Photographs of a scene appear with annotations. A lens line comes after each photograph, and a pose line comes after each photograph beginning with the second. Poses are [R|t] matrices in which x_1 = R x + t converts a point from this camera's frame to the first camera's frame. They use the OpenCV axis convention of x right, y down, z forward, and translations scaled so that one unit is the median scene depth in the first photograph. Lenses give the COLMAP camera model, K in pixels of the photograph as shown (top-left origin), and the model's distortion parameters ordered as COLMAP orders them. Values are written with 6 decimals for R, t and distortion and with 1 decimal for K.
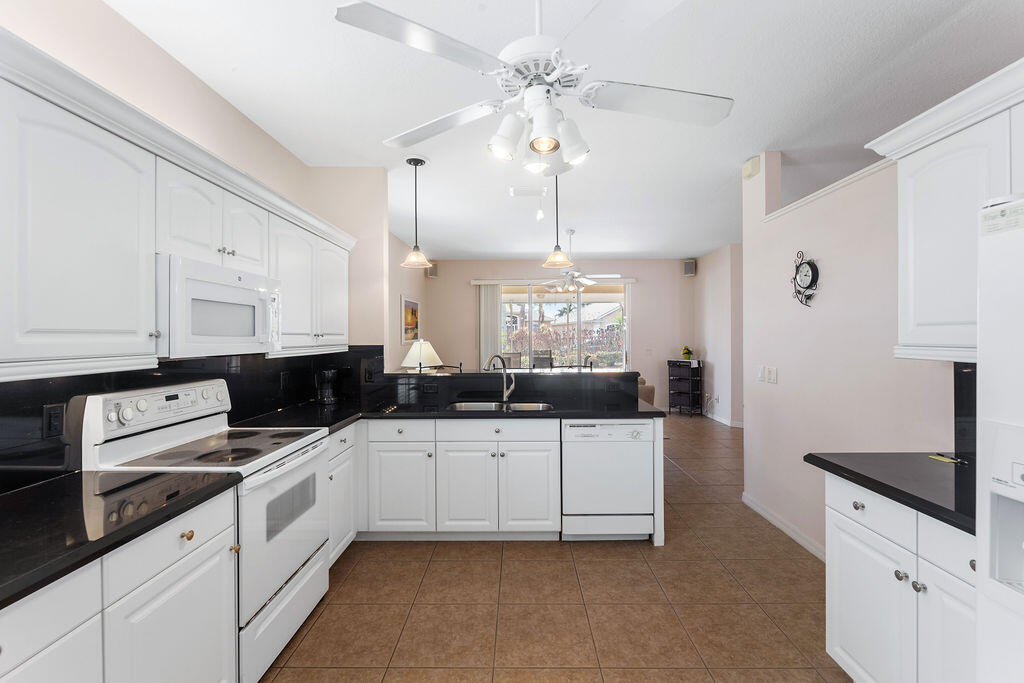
lens RADIAL K [[441.6, 0, 513.2], [0, 441.6, 336.8], [0, 0, 1]] dist [-0.000999, -0.000103]
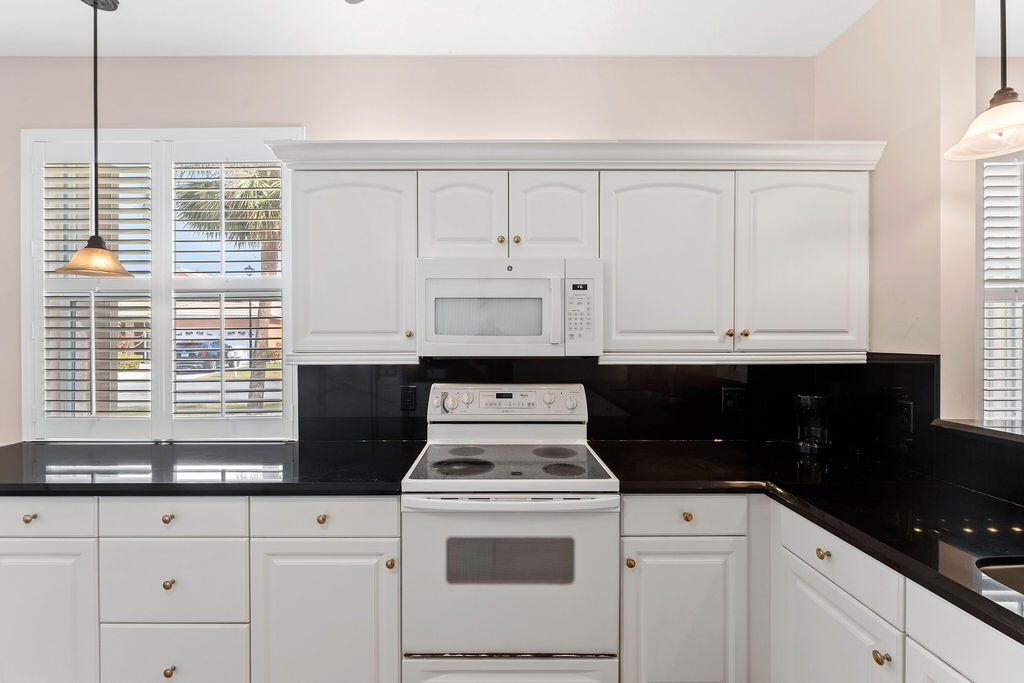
lens RADIAL K [[447.4, 0, 501.2], [0, 447.4, 338.7], [0, 0, 1]] dist [-0.003562, -0.000086]
pose [[0.016715, 0.010843, -0.999801, 0.176467], [0.000321, 0.999941, 0.010850, -0.003133], [0.999860, -0.000503, 0.016710, 0.677572]]
